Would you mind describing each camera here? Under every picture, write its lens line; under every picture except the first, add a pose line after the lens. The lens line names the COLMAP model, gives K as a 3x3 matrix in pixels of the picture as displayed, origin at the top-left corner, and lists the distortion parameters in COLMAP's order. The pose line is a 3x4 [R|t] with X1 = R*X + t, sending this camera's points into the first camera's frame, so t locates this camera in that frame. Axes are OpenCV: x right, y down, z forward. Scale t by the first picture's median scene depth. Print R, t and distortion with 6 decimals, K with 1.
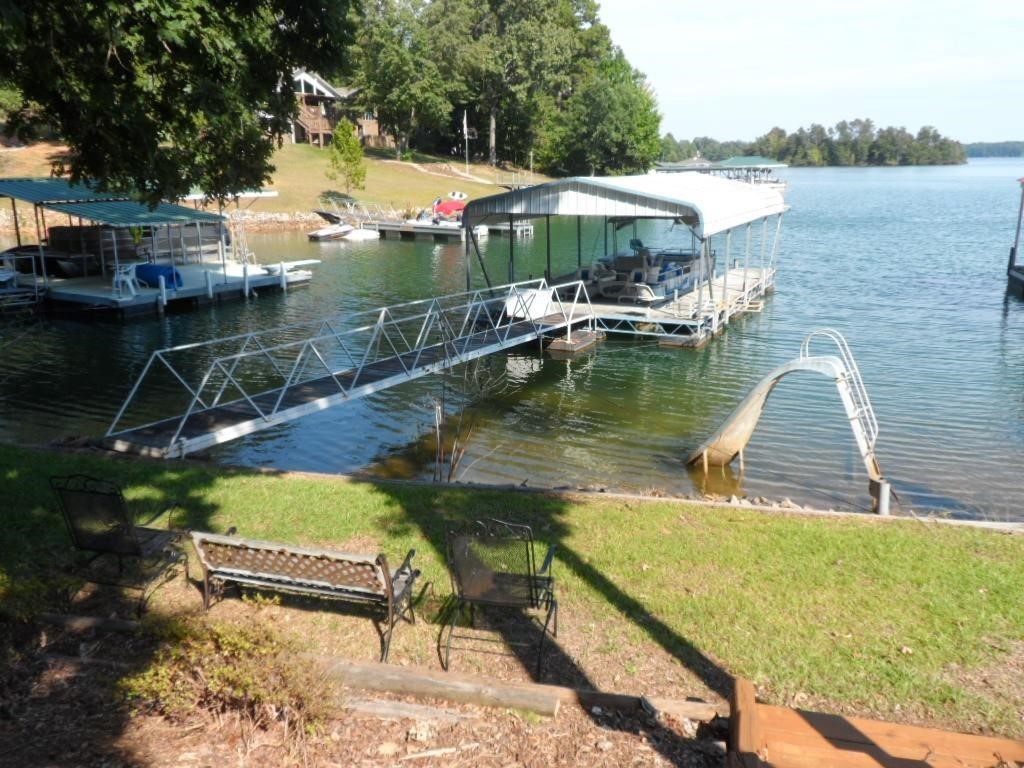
lens RADIAL K [[893.2, 0, 512.0], [0, 893.2, 384.0], [0, 0, 1]] dist [0.042147, -0.047807]
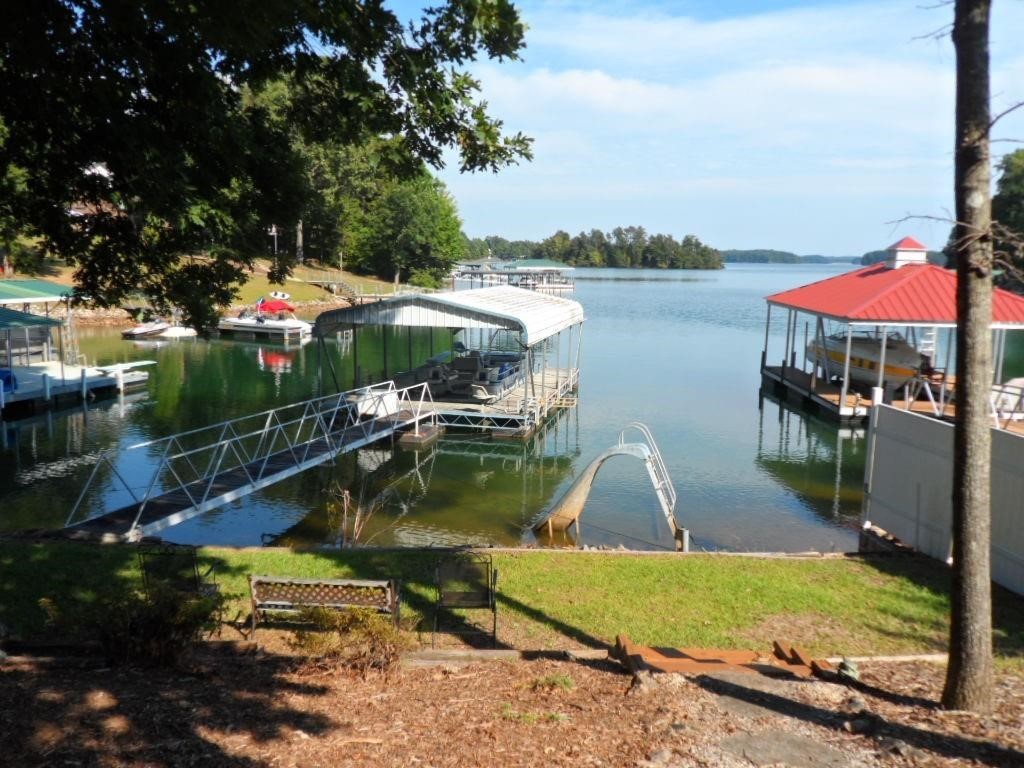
lens RADIAL K [[893.2, 0, 512.0], [0, 893.2, 384.0], [0, 0, 1]] dist [0.042147, -0.047807]
pose [[0.974546, -0.009887, 0.223968, -0.049240], [0.032370, 0.994764, -0.096936, 0.001687], [-0.221837, 0.101718, 0.969764, -0.100546]]
